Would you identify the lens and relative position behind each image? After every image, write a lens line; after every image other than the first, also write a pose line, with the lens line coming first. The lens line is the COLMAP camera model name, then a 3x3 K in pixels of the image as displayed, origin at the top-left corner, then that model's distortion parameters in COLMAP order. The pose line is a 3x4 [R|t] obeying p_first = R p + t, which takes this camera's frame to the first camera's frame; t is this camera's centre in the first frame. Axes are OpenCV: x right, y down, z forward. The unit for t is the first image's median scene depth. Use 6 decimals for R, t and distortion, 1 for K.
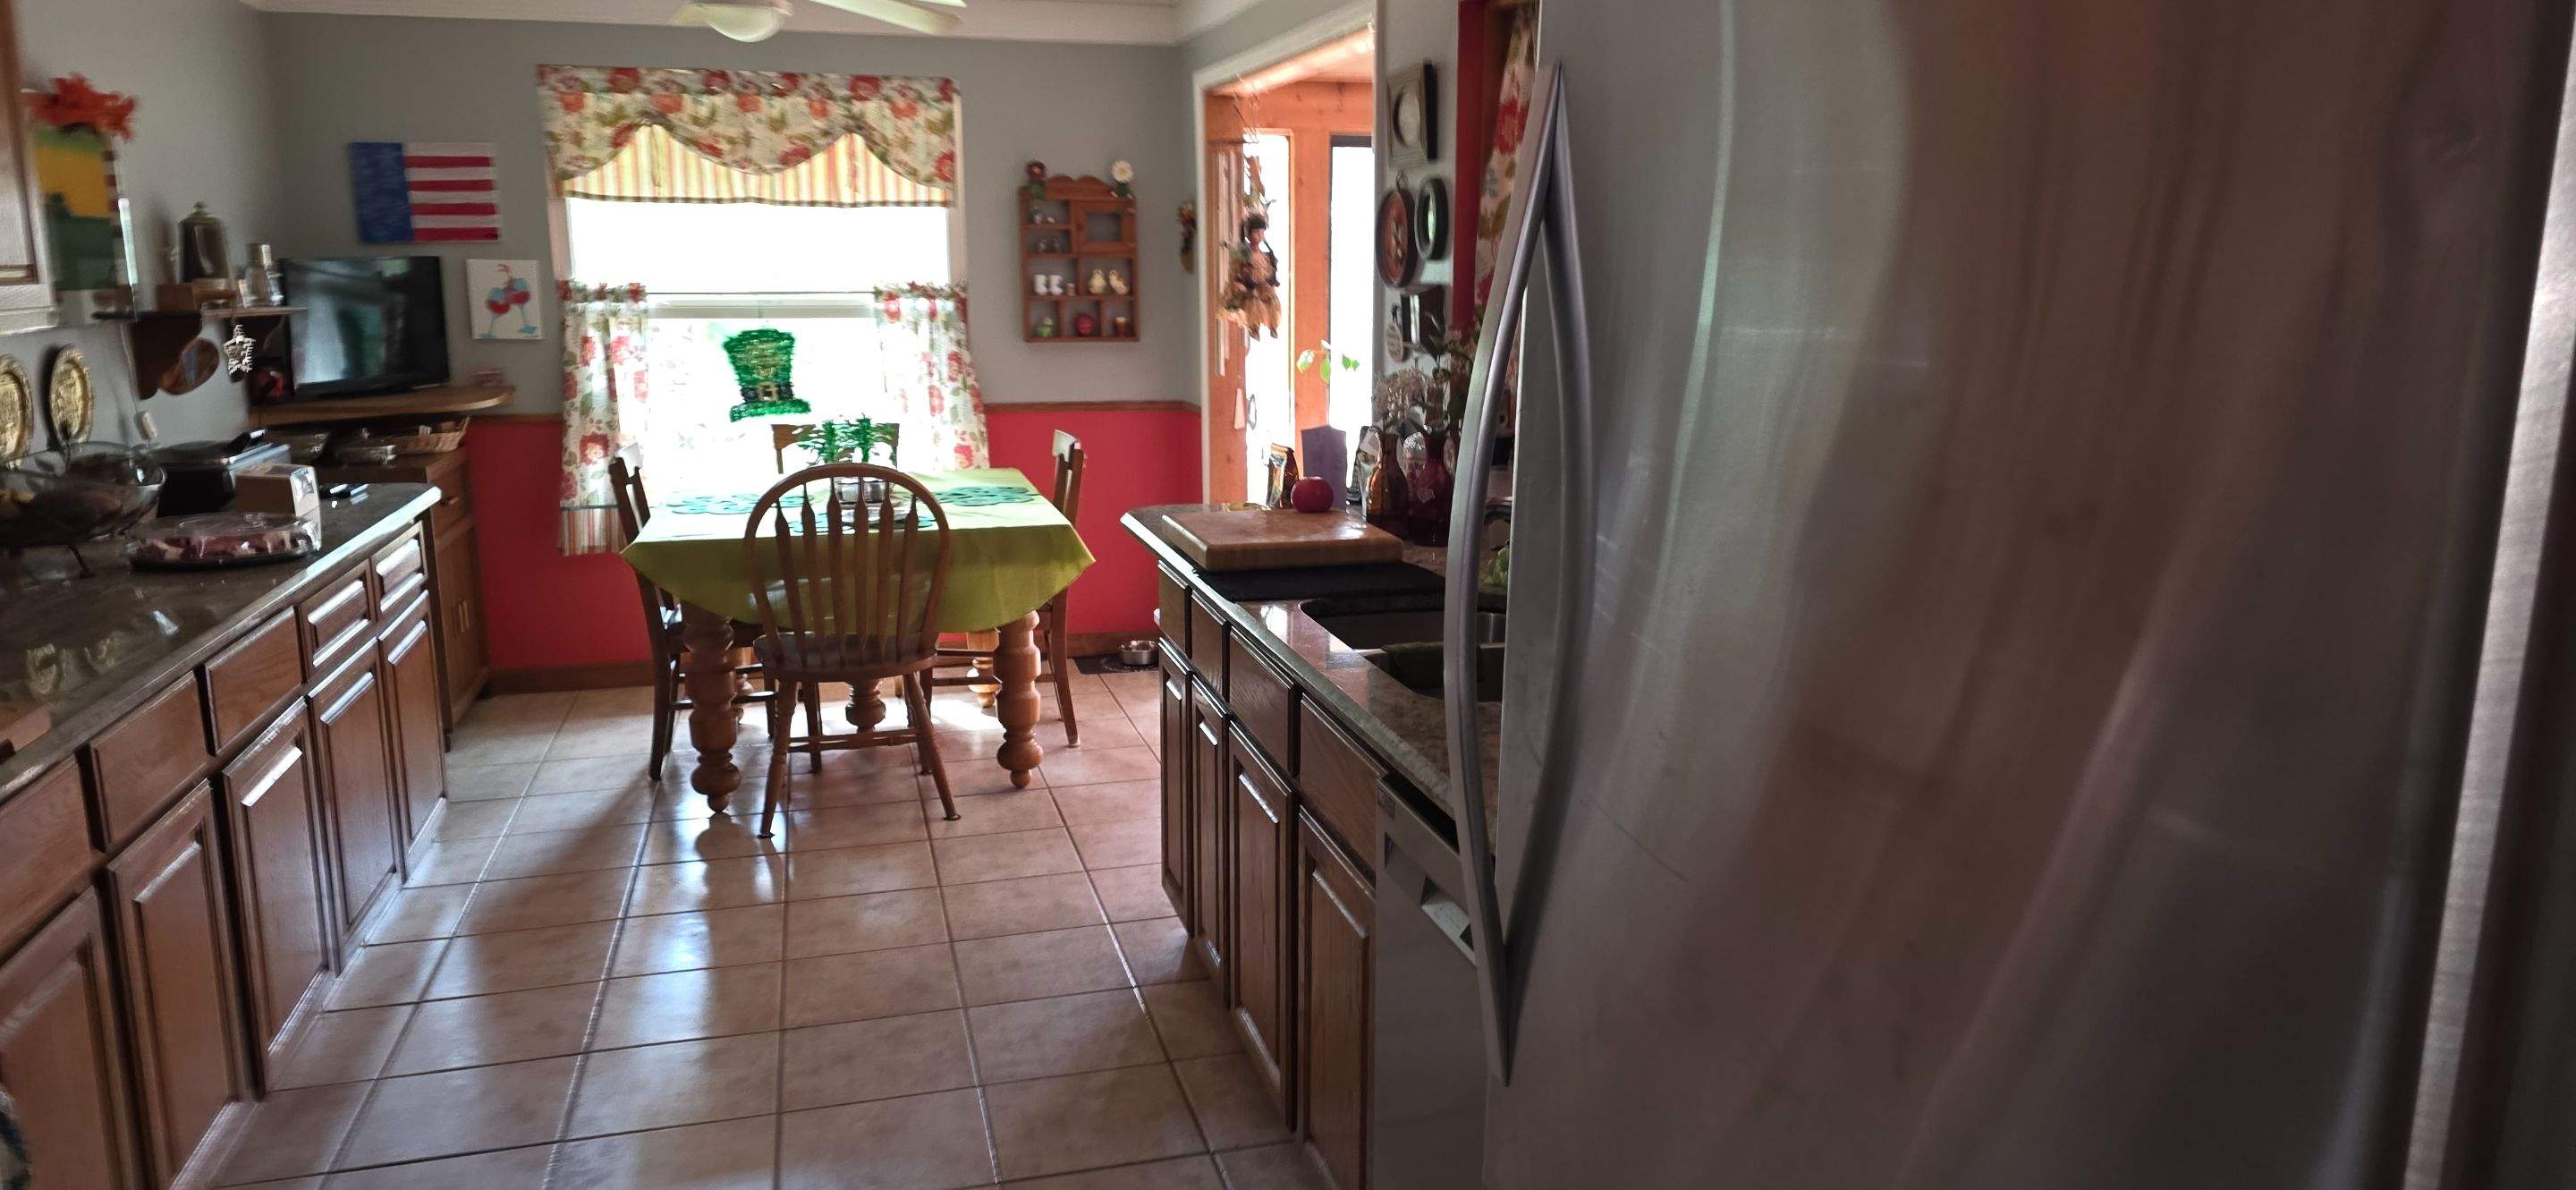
lens RADIAL K [[1726.0, 0, 1311.6], [0, 1726.0, 590.7], [0, 0, 1]] dist [0.077435, -0.081343]
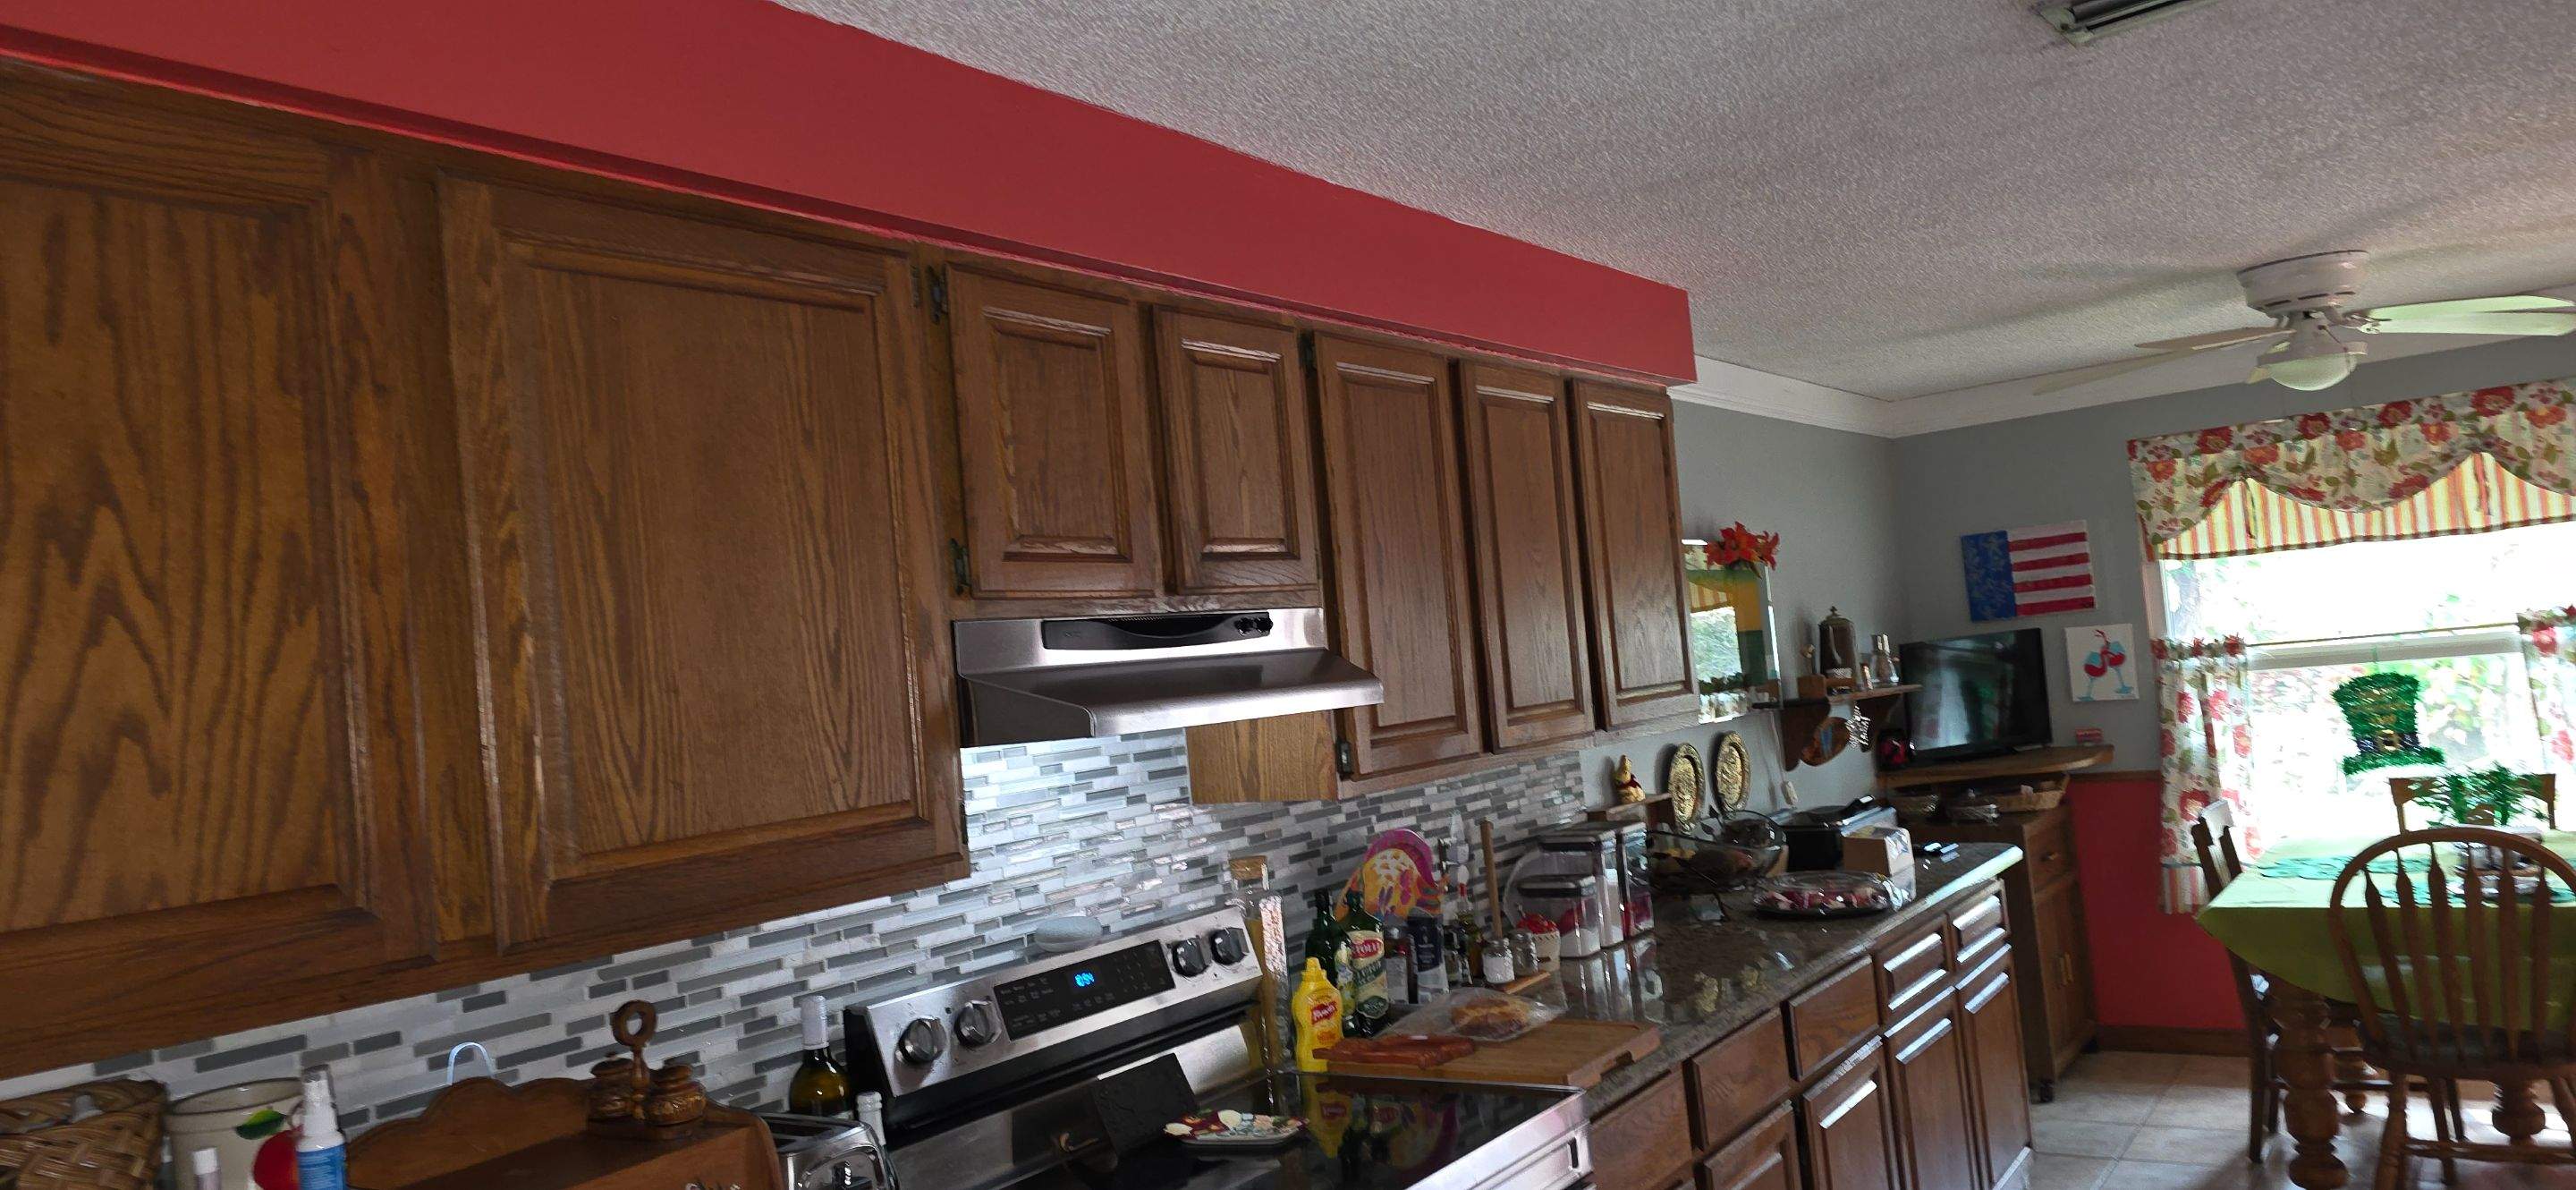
lens RADIAL K [[1726.0, 0, 1302.7], [0, 1726.0, 606.3], [0, 0, 1]] dist [0.077435, -0.081343]
pose [[0.622228, -0.089811, -0.777667, 0.066267], [-0.053078, 0.986271, -0.156371, -0.011782], [0.781035, 0.138576, 0.608918, -0.018297]]
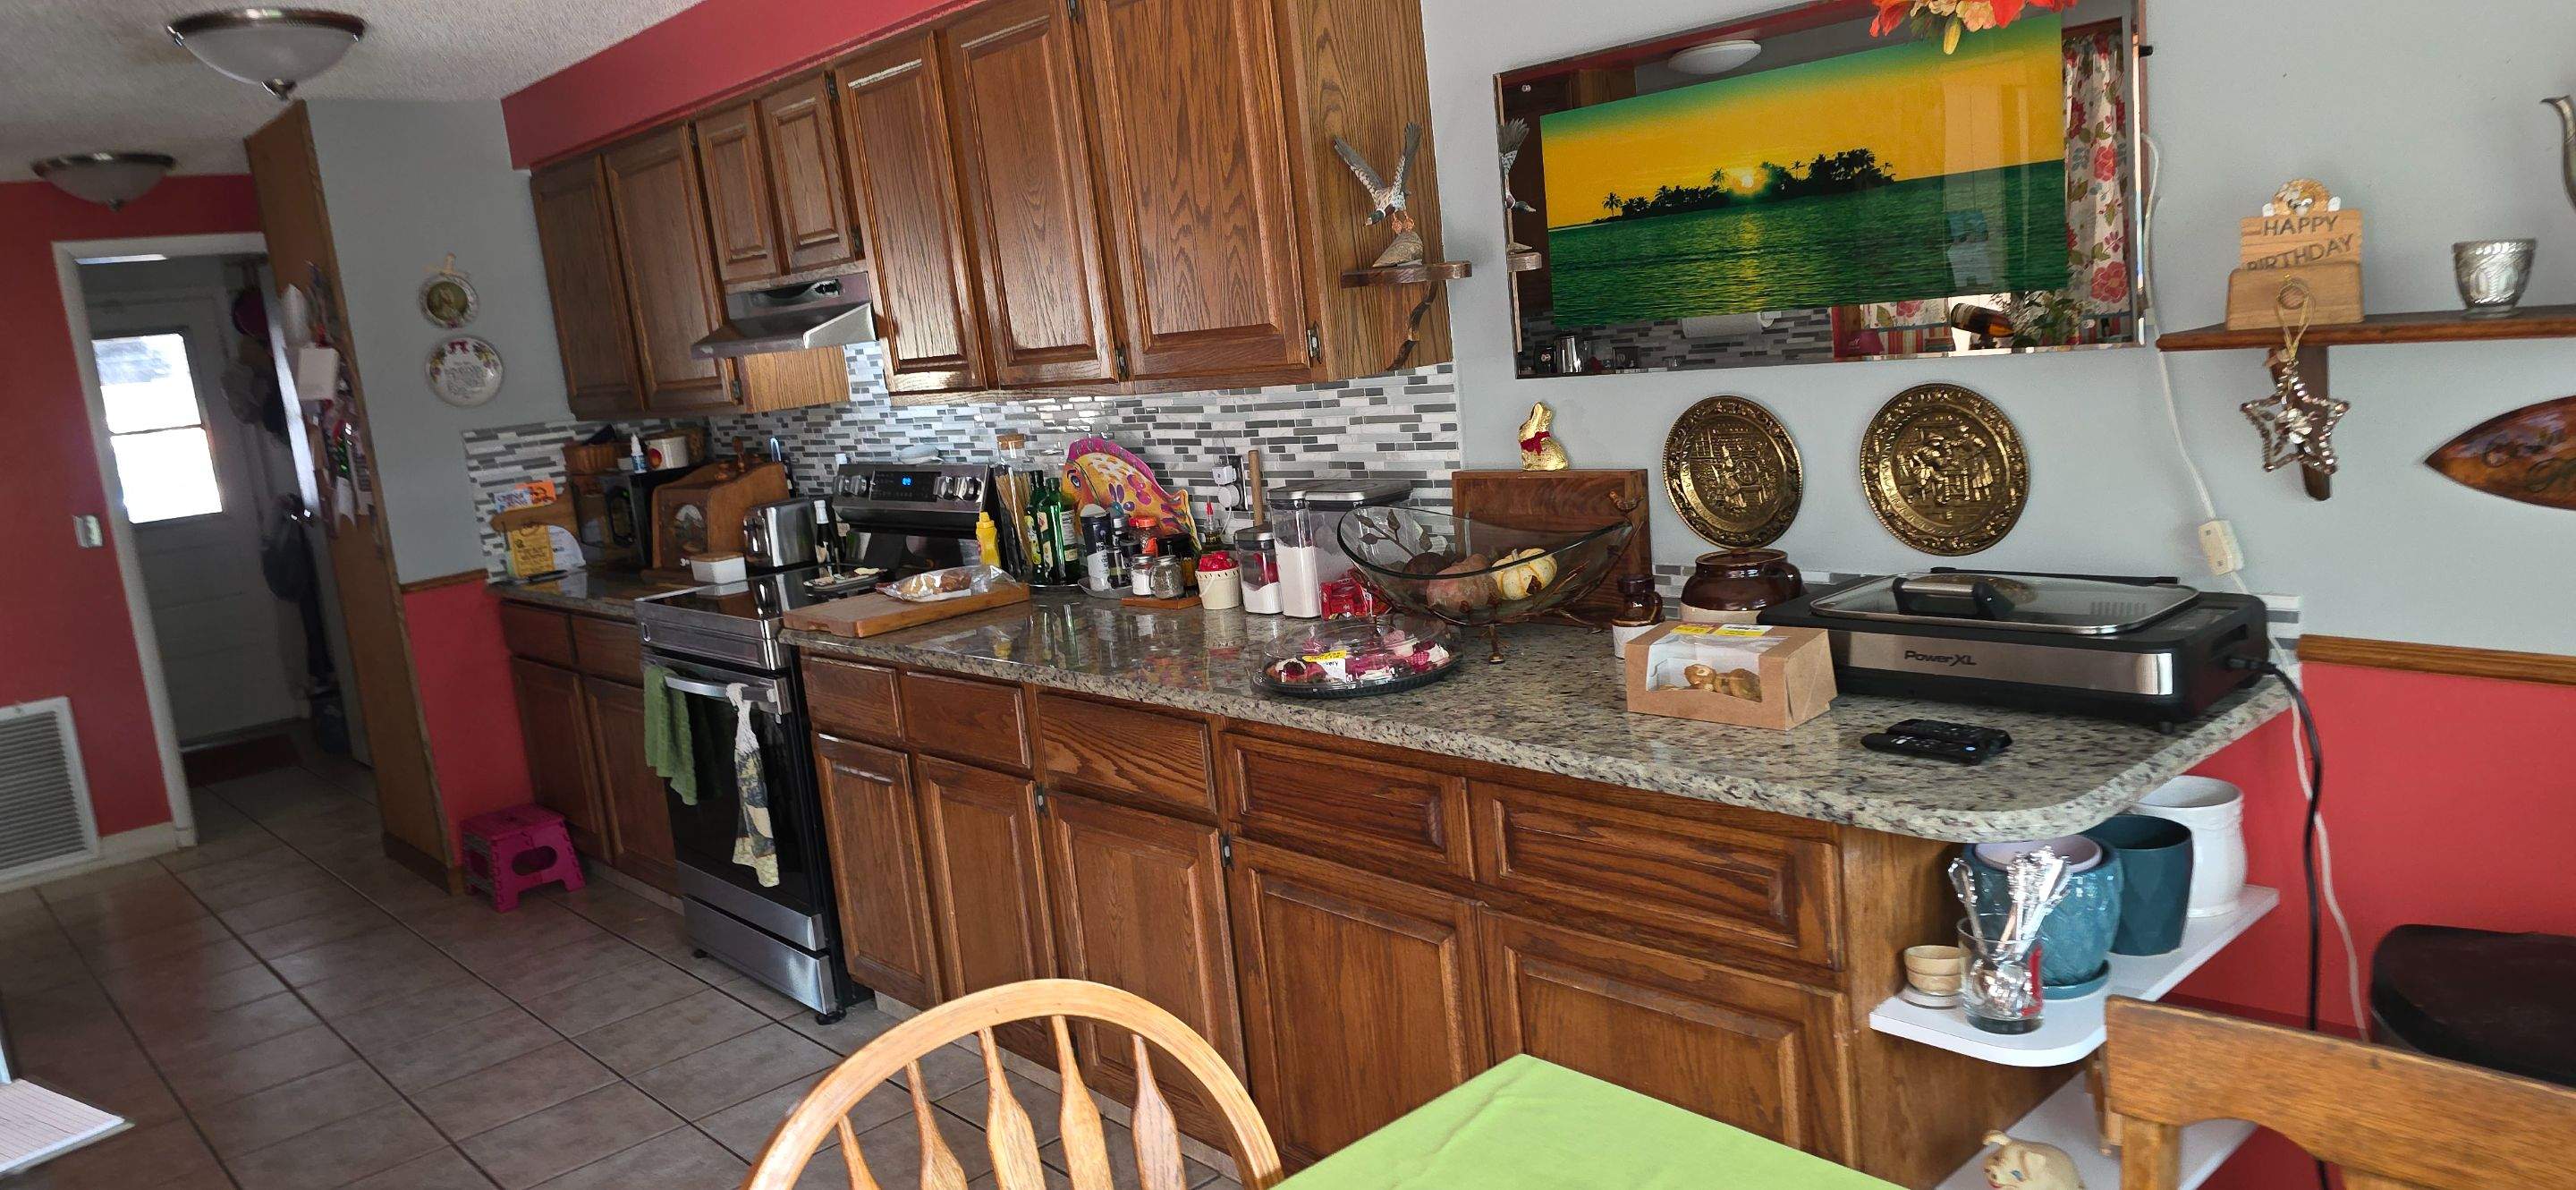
lens RADIAL K [[1726.0, 0, 1295.5], [0, 1726.0, 592.1], [0, 0, 1]] dist [0.077435, -0.081343]
pose [[-0.893886, 0.161987, -0.418005, -0.177708], [0.017184, 0.944129, 0.329127, -0.217744], [0.447965, 0.287019, -0.846727, 1.124710]]
